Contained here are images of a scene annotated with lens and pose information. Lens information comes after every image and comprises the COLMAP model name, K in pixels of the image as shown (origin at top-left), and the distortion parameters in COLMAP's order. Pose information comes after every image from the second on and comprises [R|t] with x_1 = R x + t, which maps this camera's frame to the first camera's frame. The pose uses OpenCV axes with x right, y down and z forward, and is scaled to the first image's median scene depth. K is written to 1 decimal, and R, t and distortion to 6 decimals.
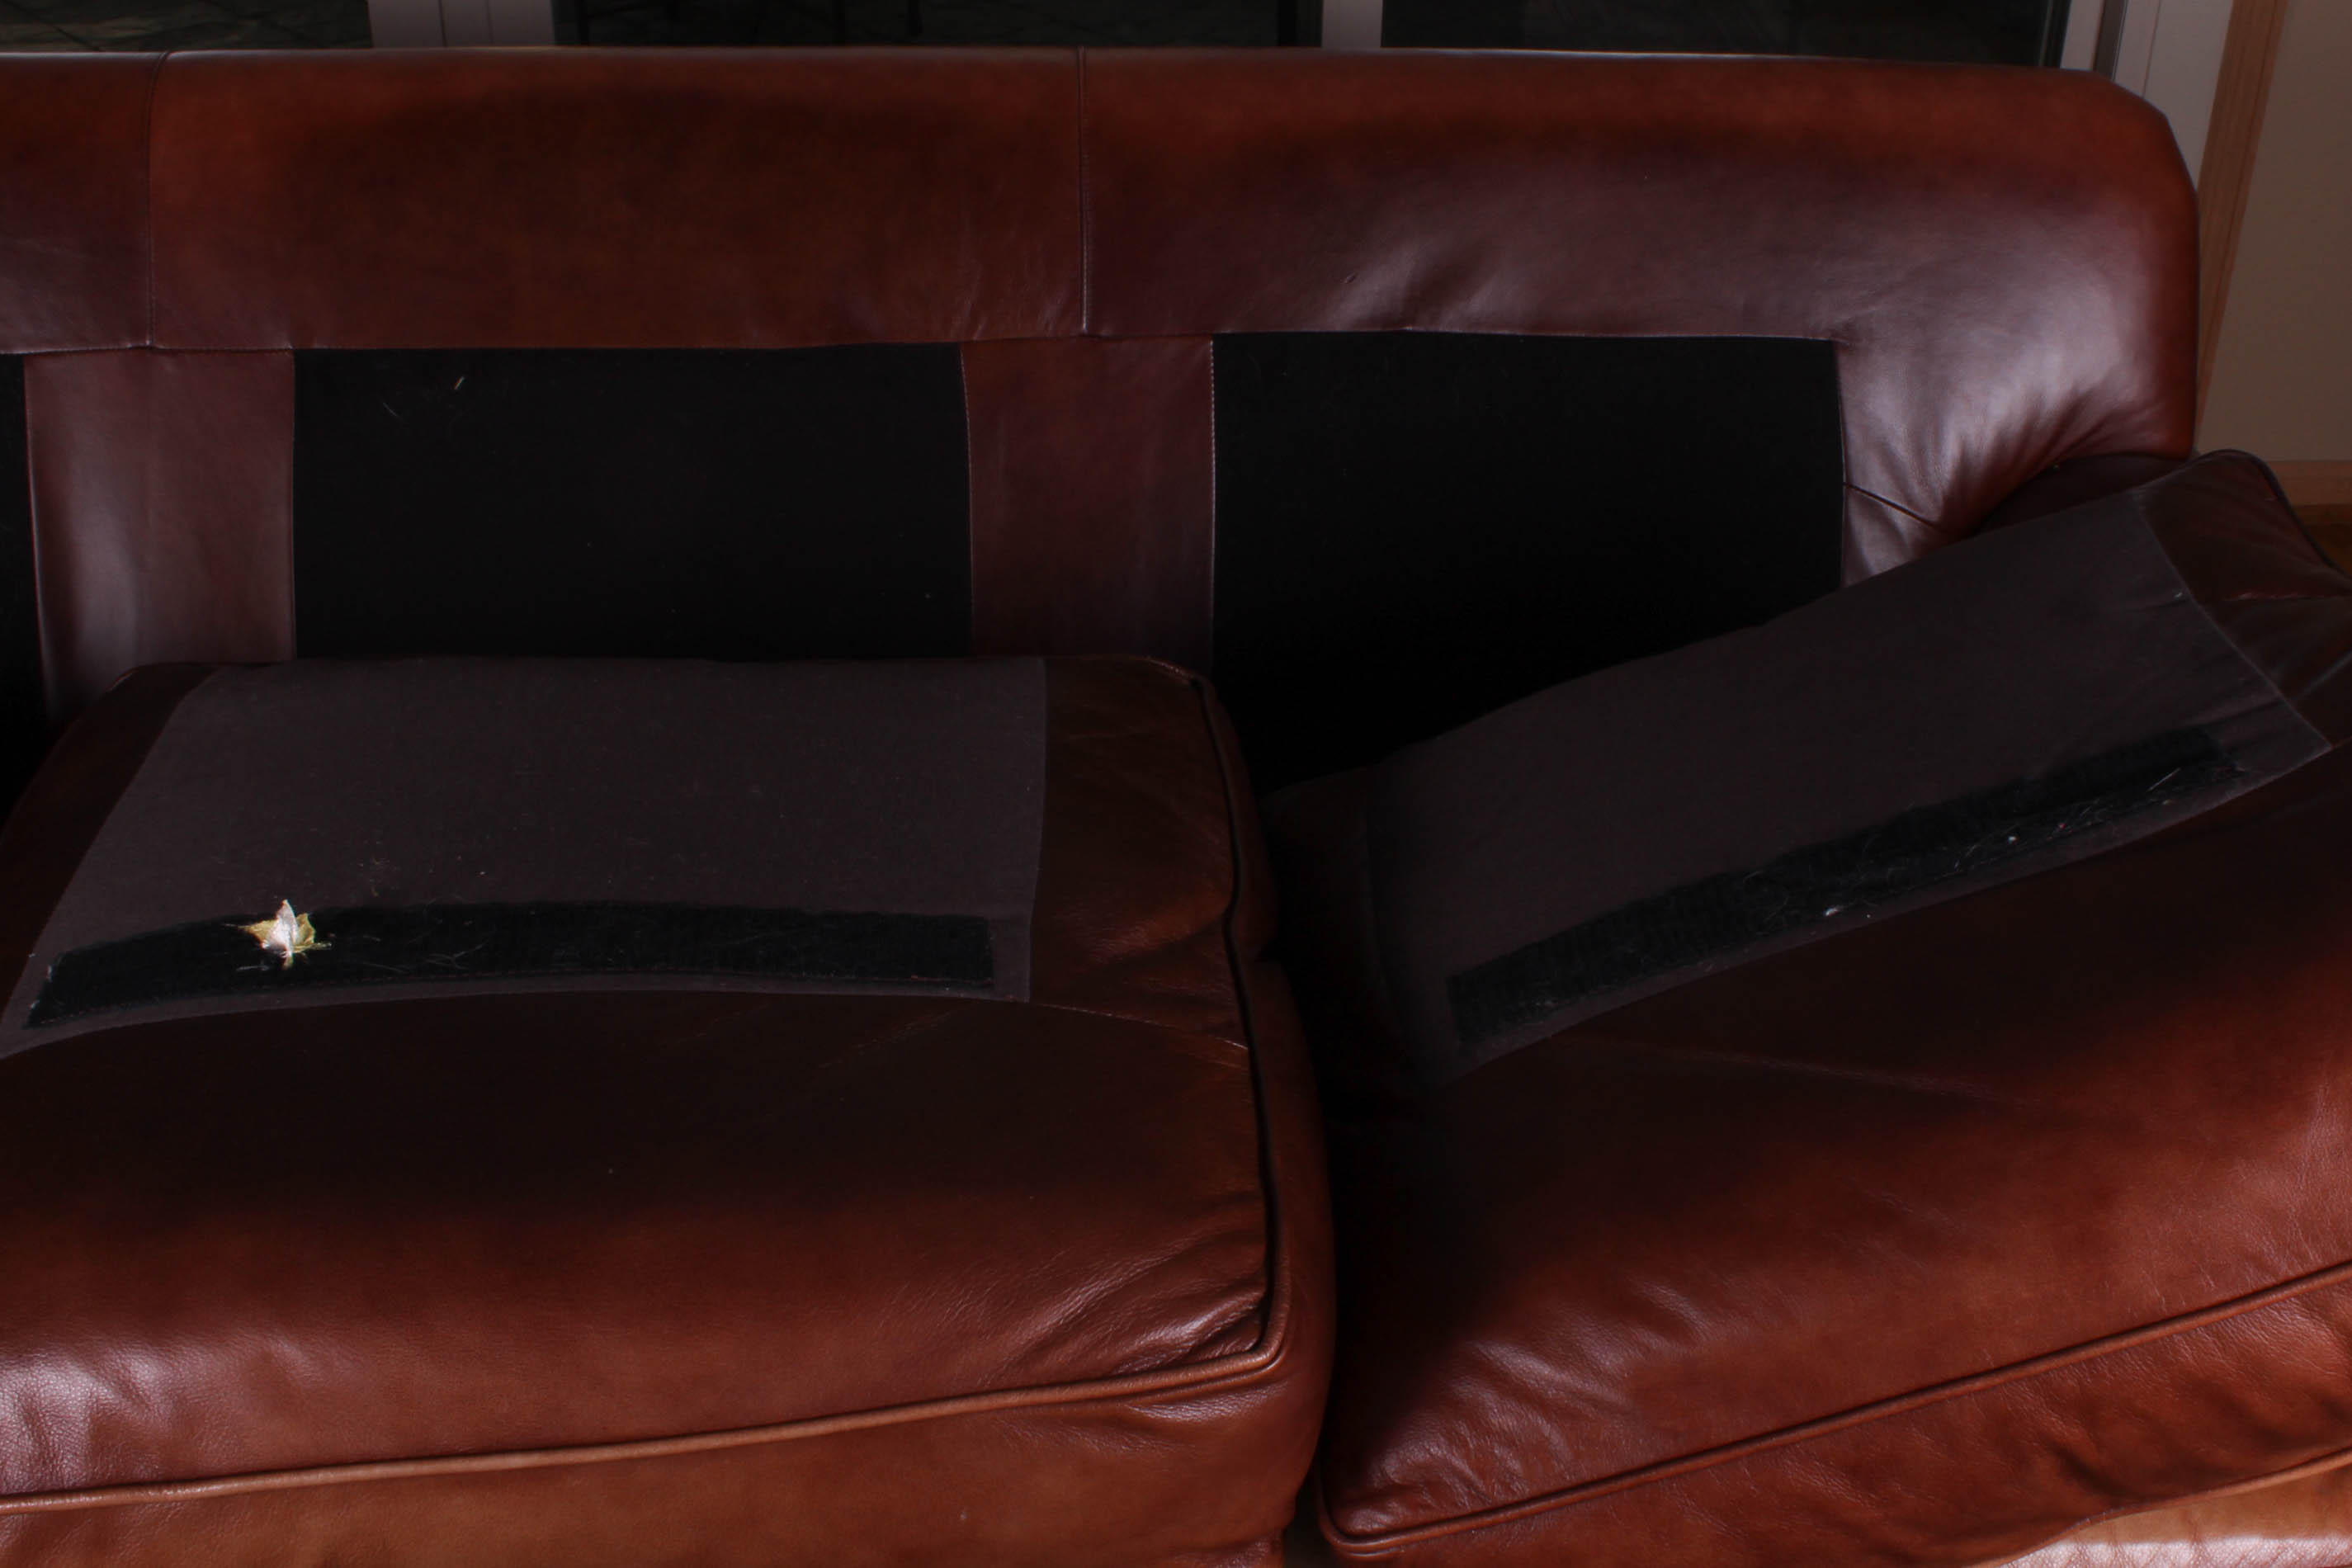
lens RADIAL K [[1583.3, 0, 1185.4], [0, 1583.3, 785.3], [0, 0, 1]] dist [-0.025563, 0.001725]
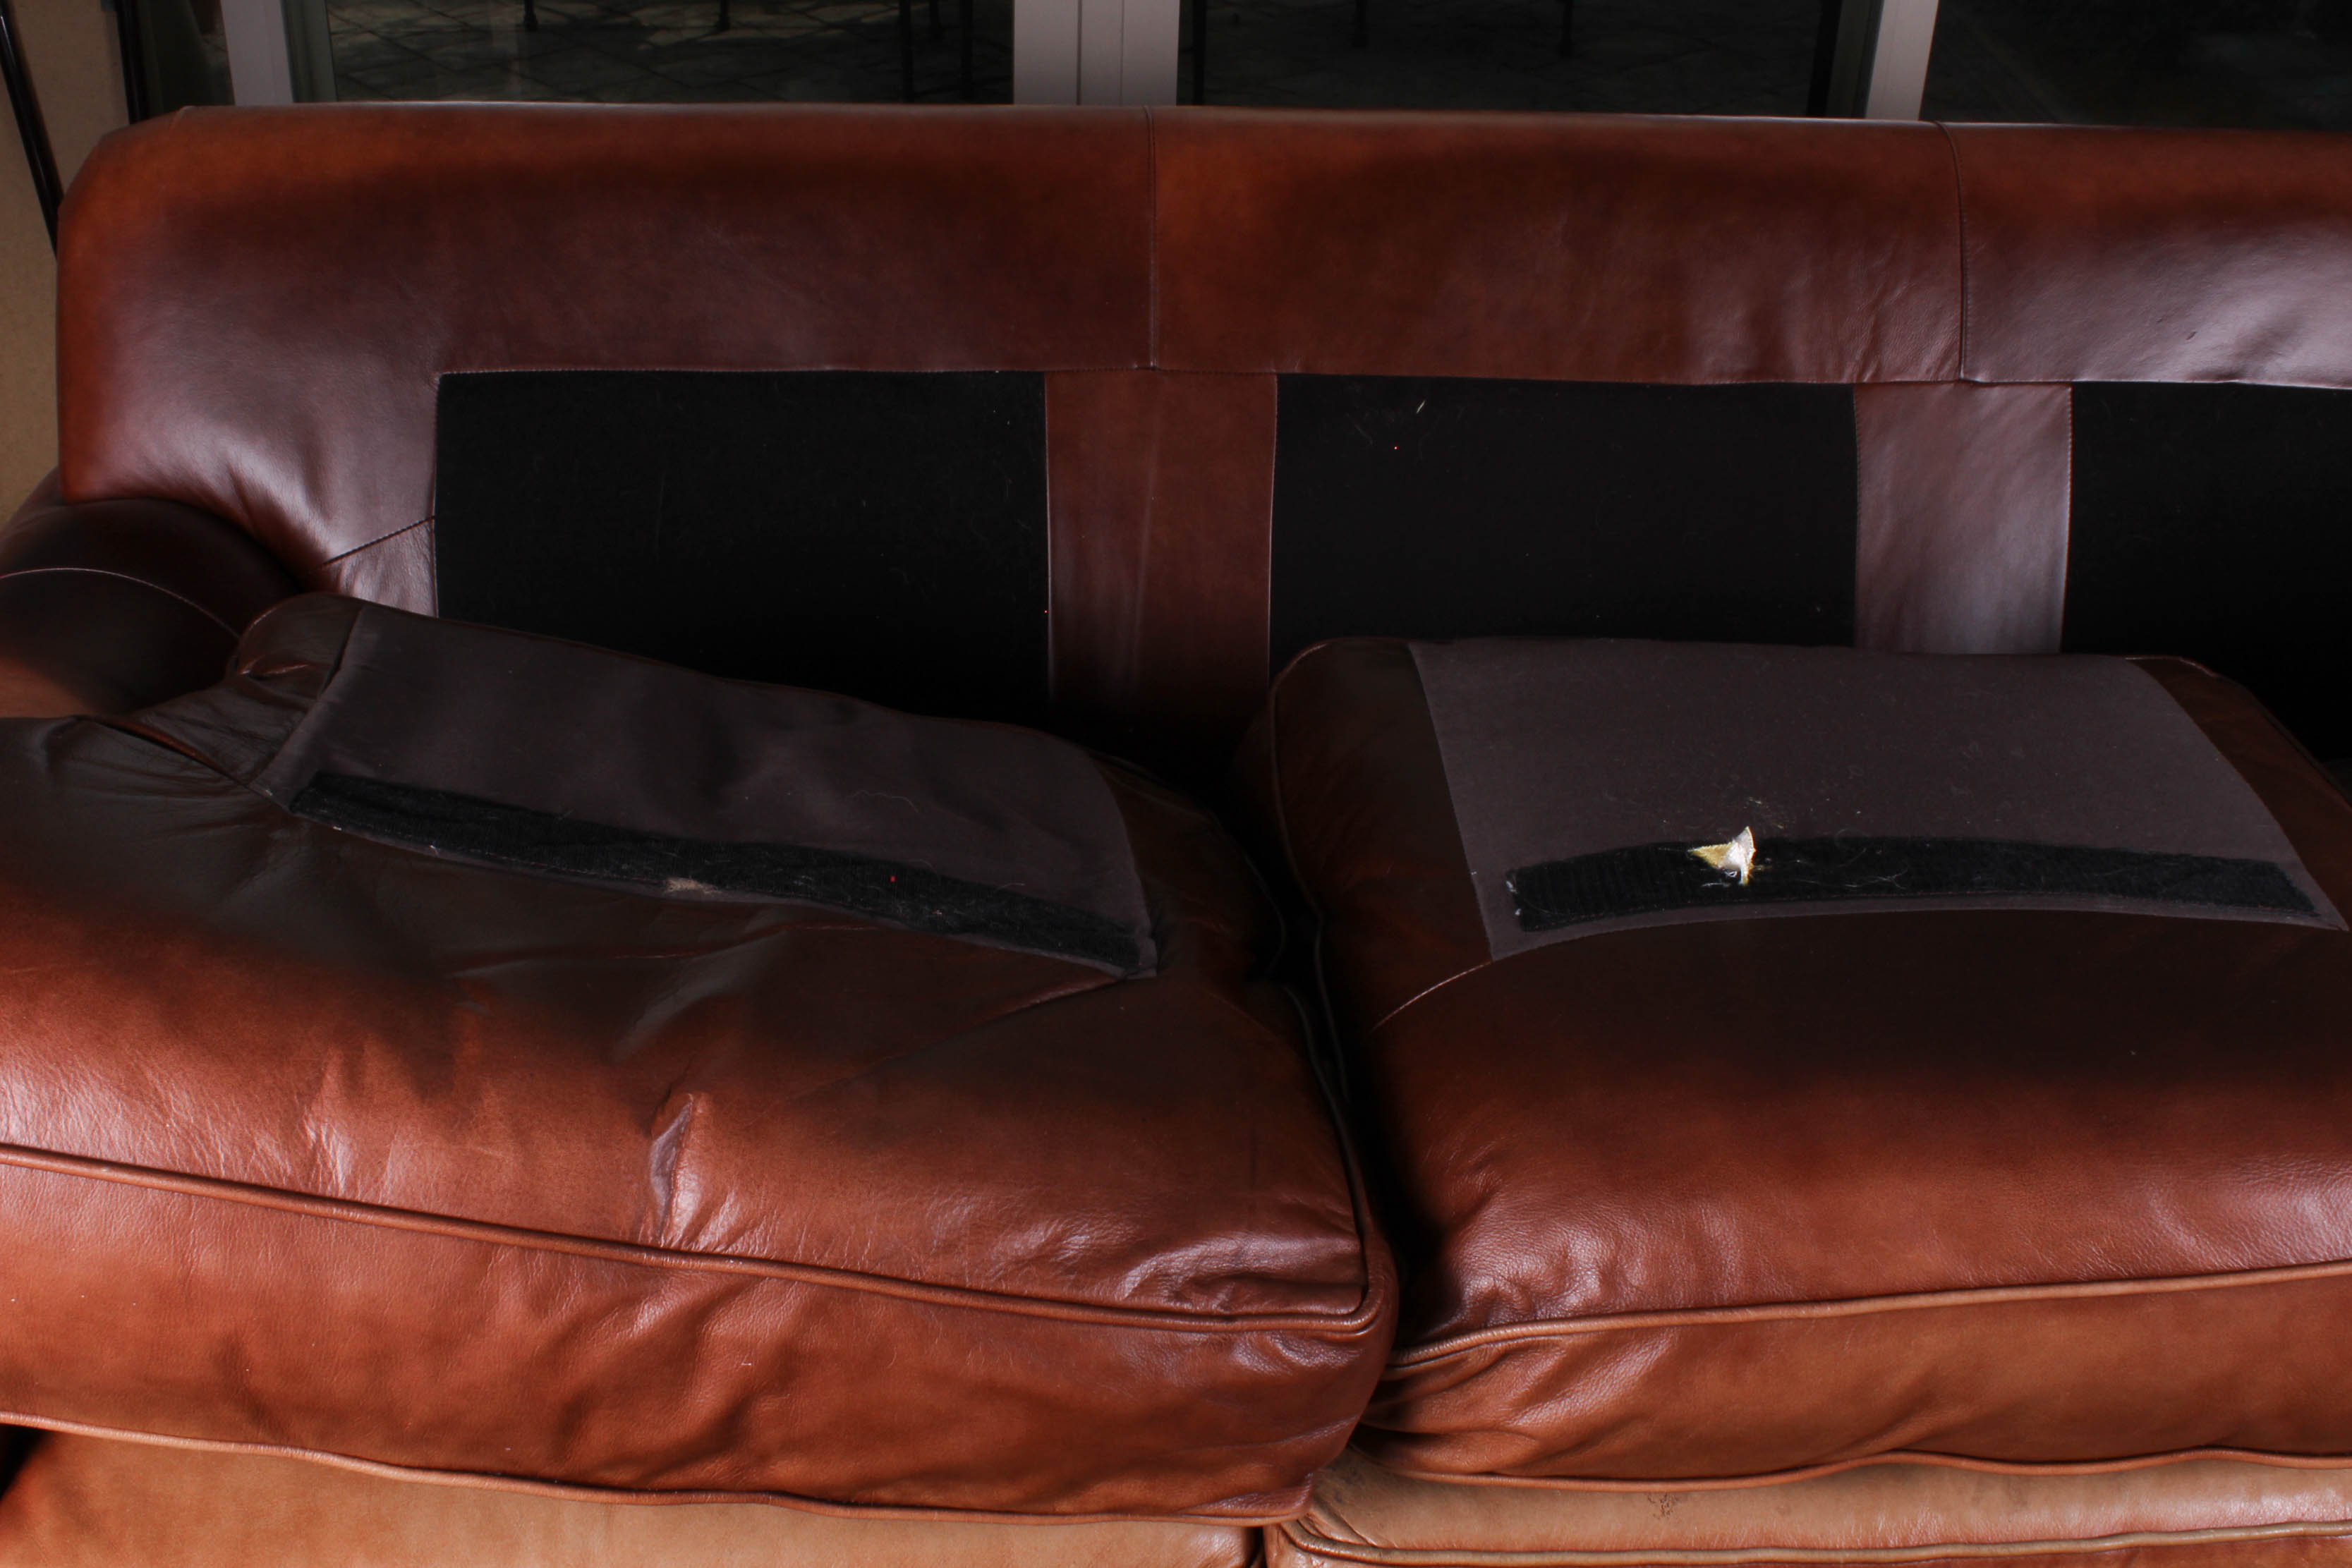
lens RADIAL K [[1575.0, 0, 1176.0], [0, 1575.0, 784.0], [0, 0, 1]] dist [-0.003507, -0.001740]
pose [[0.999628, 0.025172, -0.010522, -0.971993], [-0.025543, 0.998995, -0.036824, 0.093699], [0.009584, 0.037079, 0.999266, -0.184689]]
